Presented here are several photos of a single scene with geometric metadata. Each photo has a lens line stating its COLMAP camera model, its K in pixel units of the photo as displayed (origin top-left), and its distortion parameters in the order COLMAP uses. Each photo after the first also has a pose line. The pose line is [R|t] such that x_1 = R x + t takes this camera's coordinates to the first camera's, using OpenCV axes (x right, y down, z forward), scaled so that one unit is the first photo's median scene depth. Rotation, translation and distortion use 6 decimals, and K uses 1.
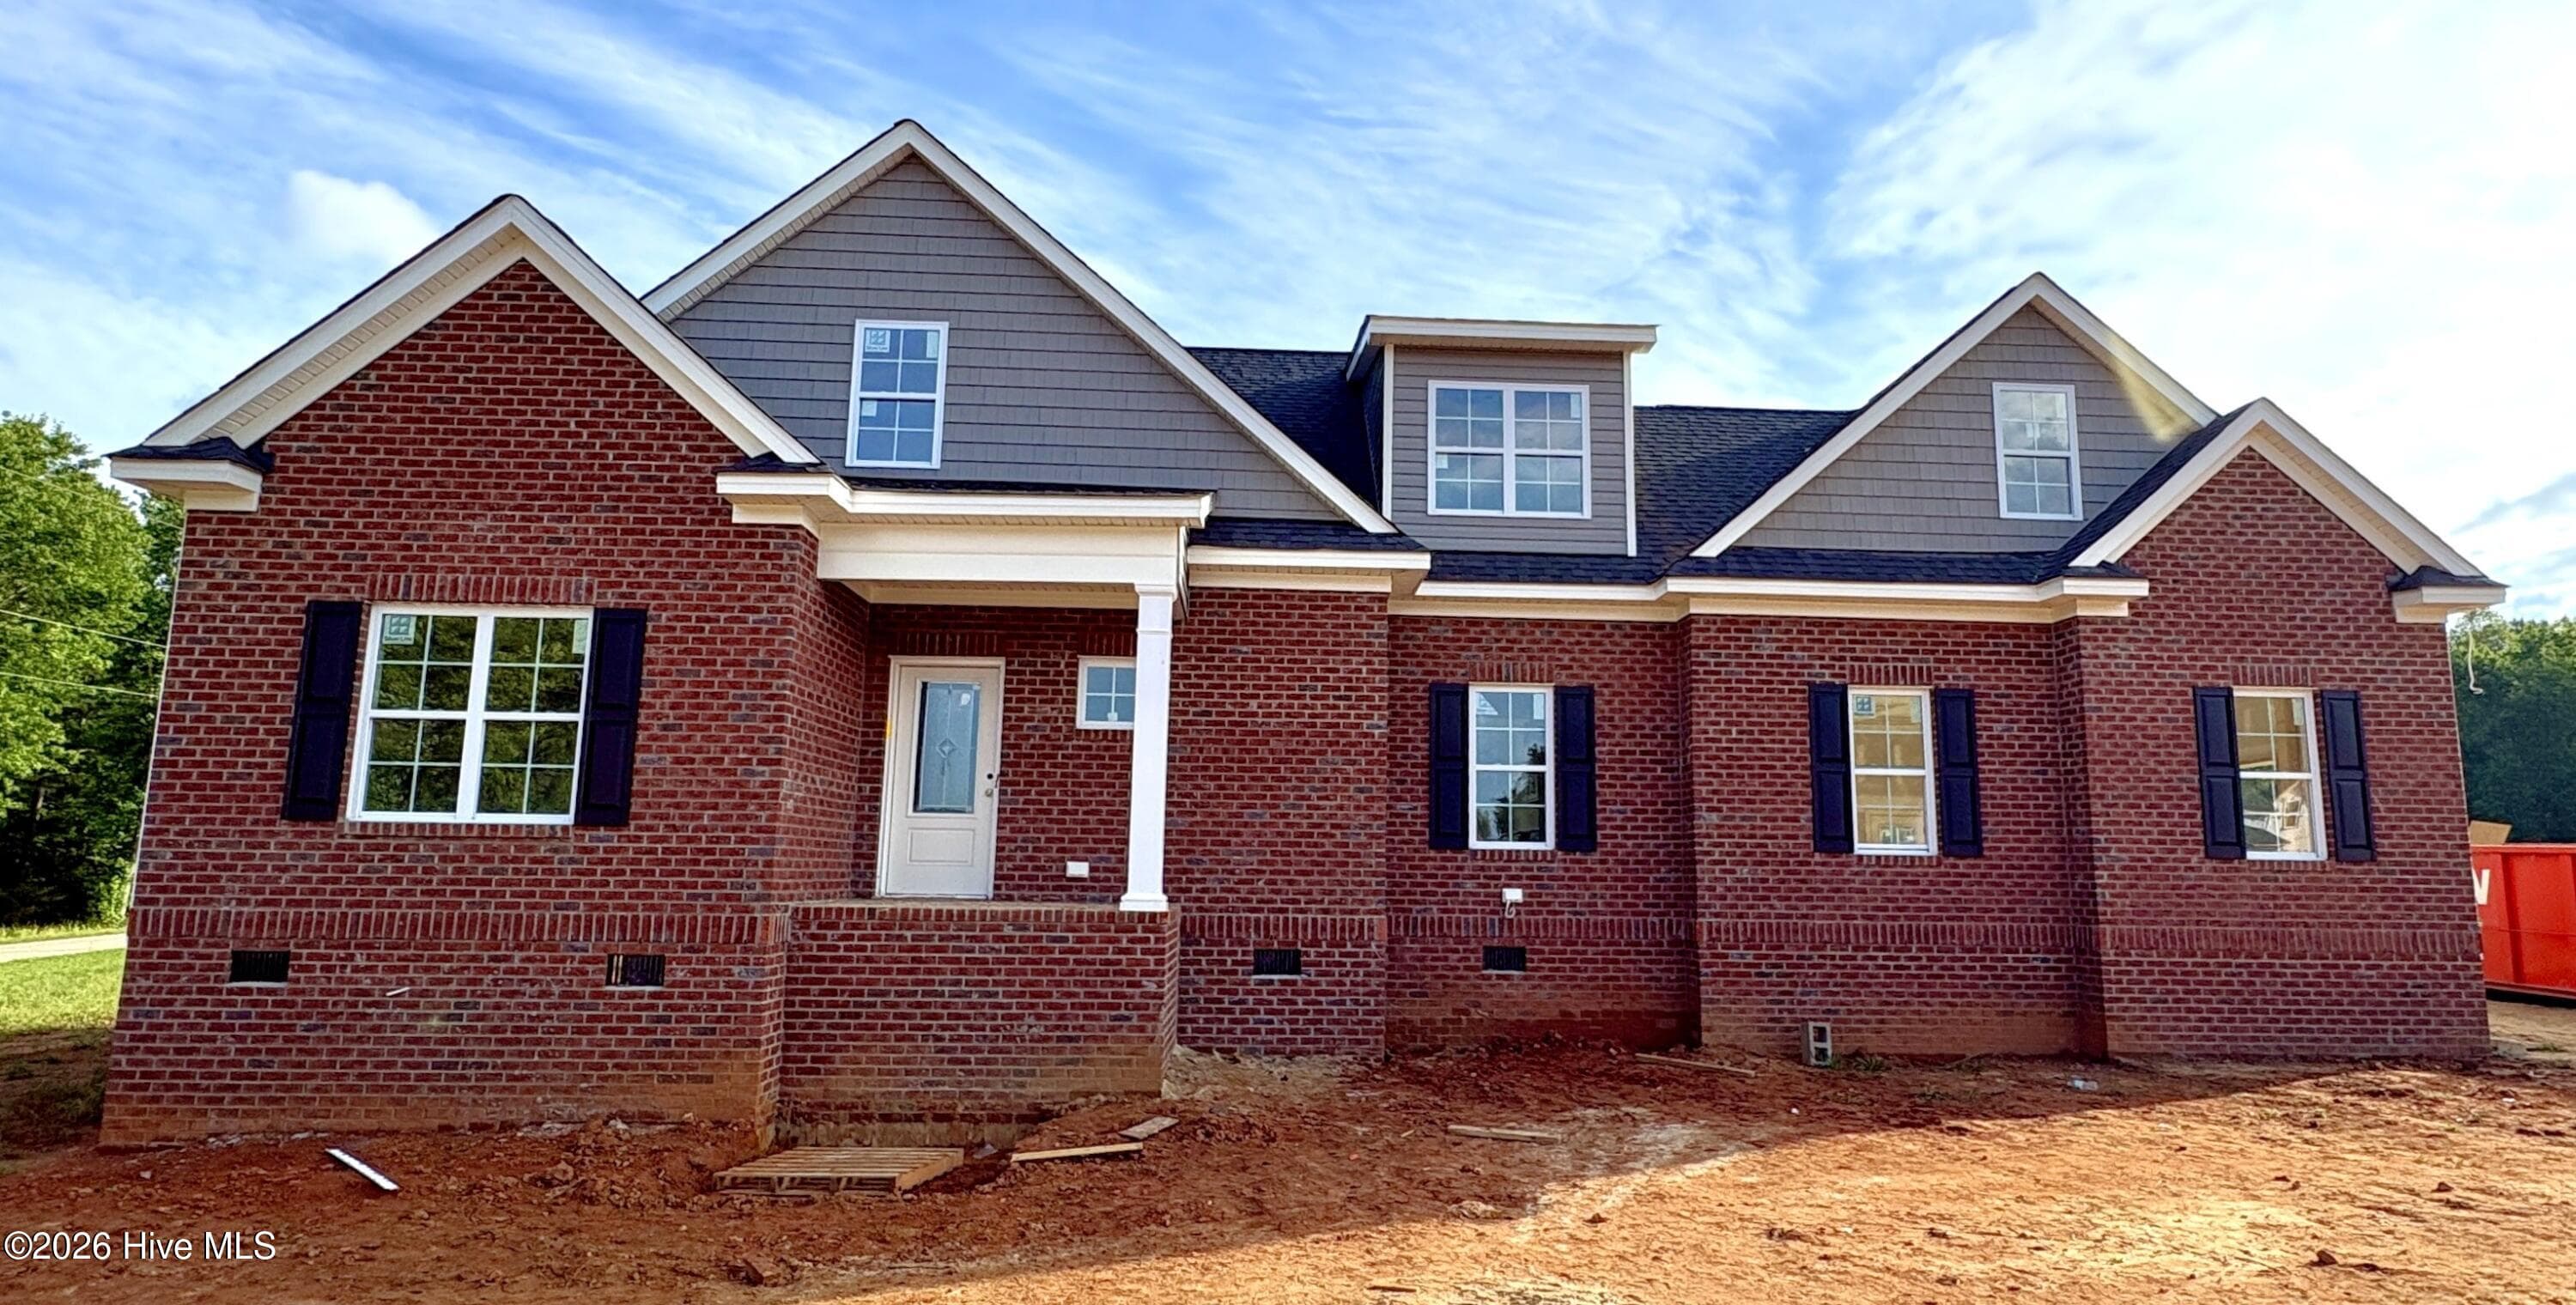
lens RADIAL K [[1353.6, 0, 1334.9], [0, 1353.6, 675.4], [0, 0, 1]] dist [-0.000055, 0.001488]
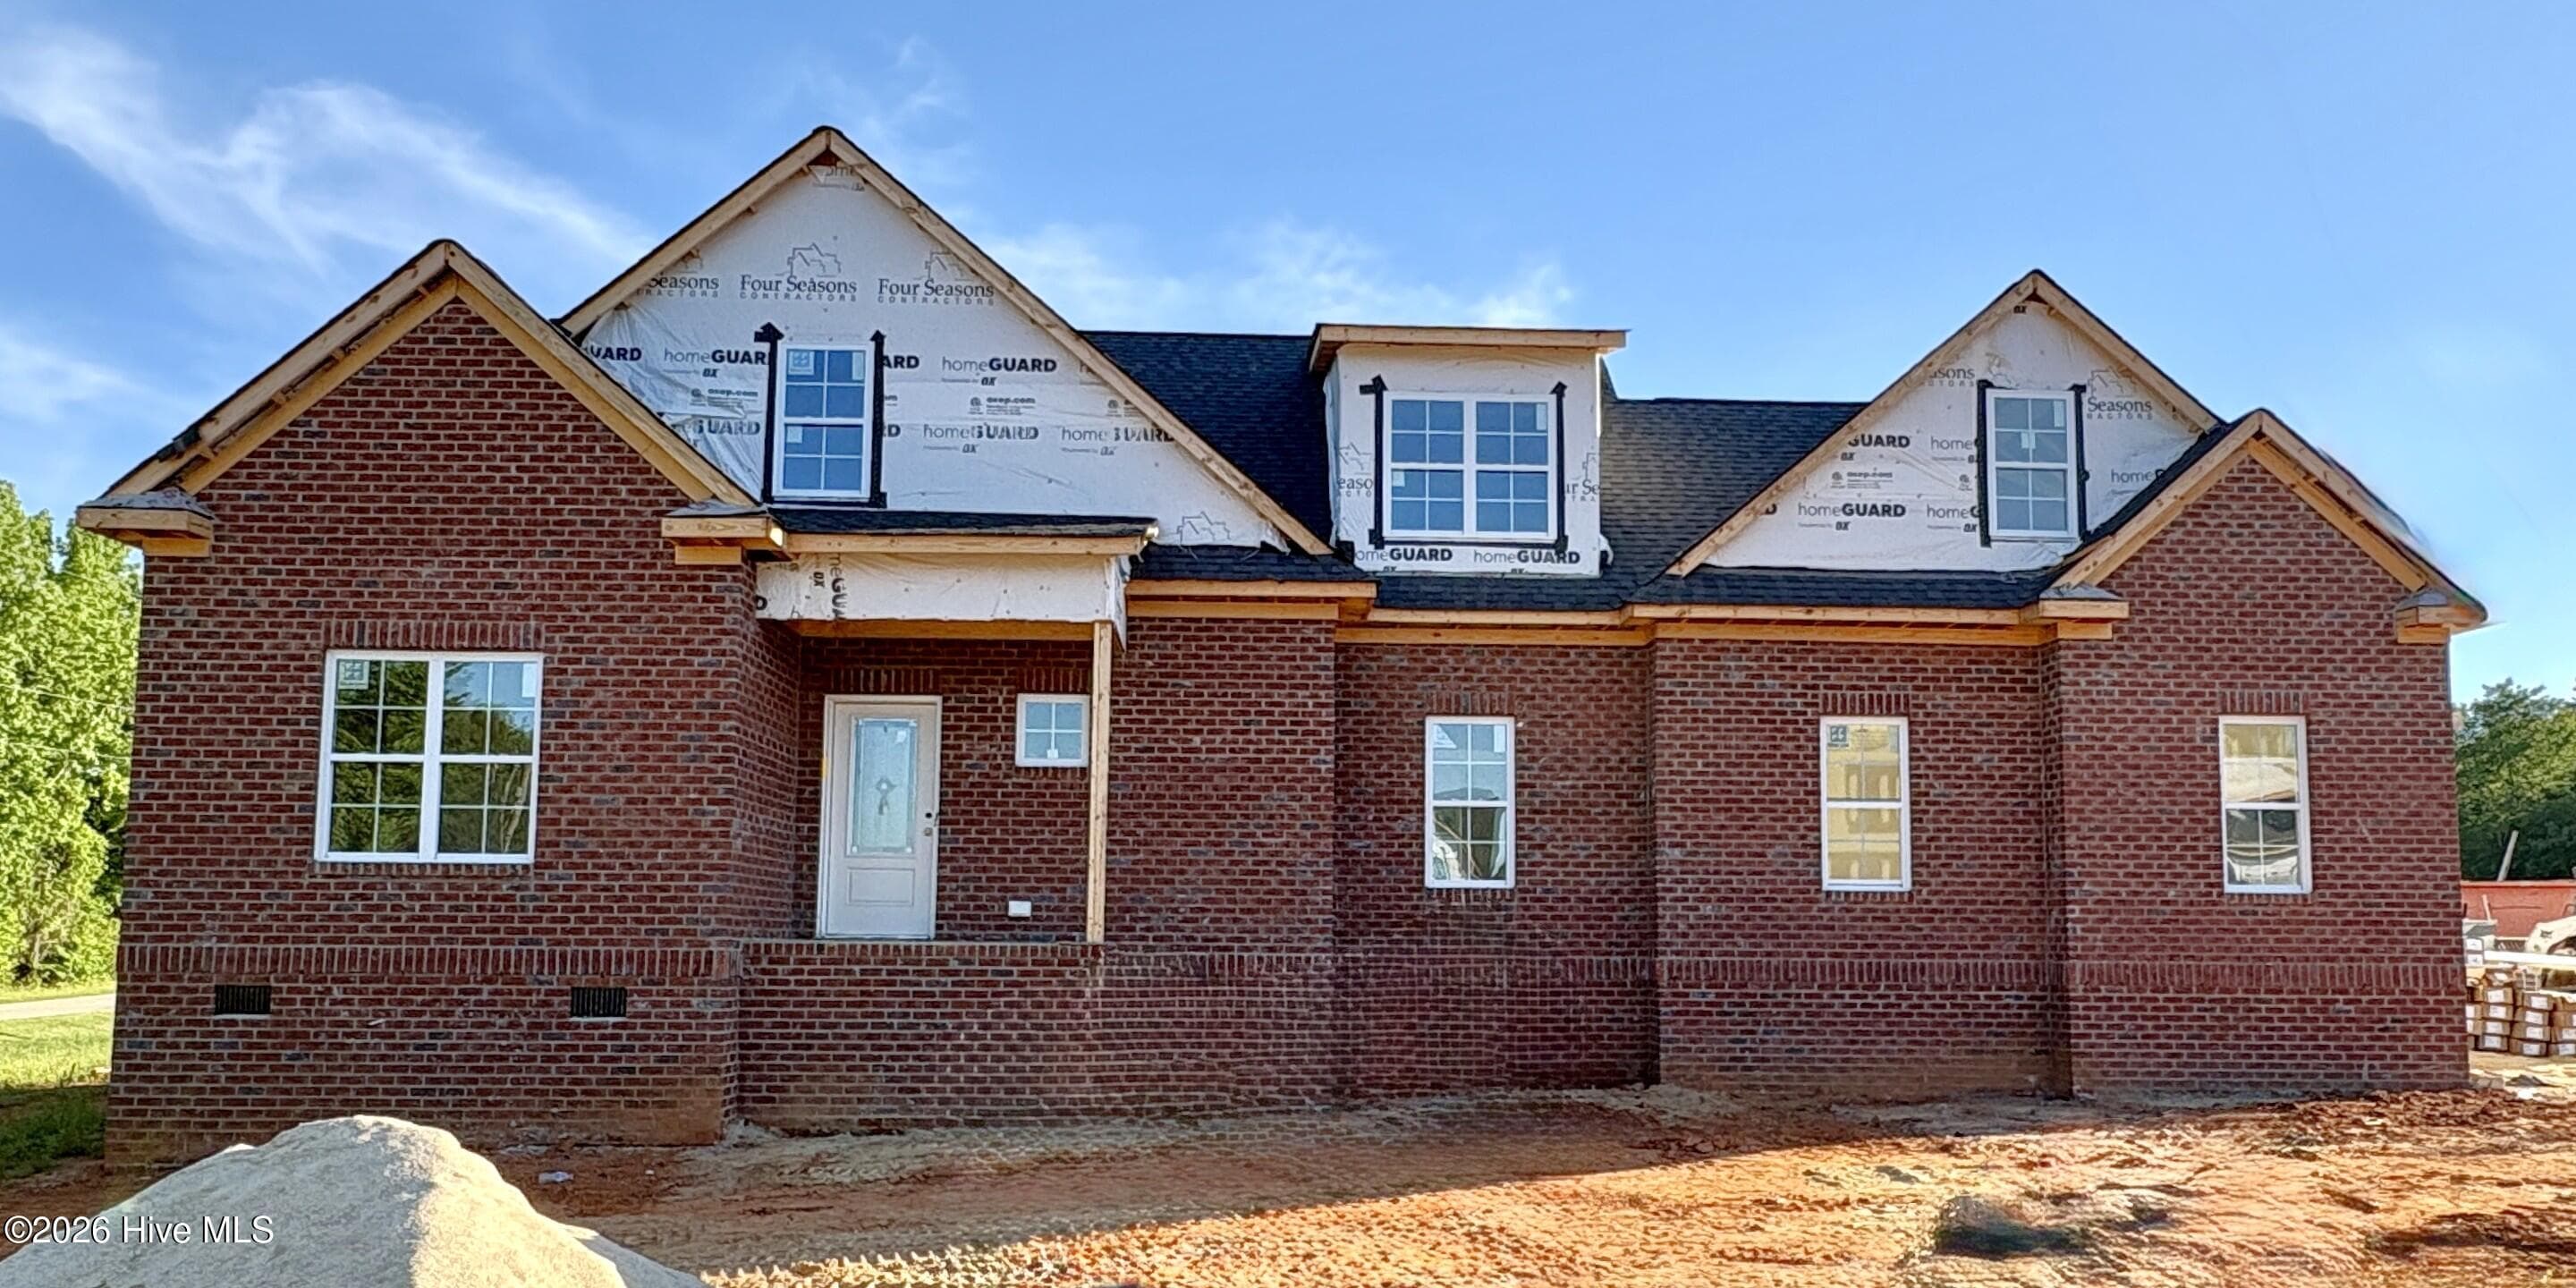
lens RADIAL K [[1800.2, 0, 1337.9], [0, 1800.2, 791.3], [0, 0, 1]] dist [0.000259, -0.000662]
pose [[0.999950, -0.006758, -0.007406, 0.059766], [0.007182, 0.998250, 0.058703, -0.020073], [0.006996, -0.058753, 0.998248, -0.347918]]
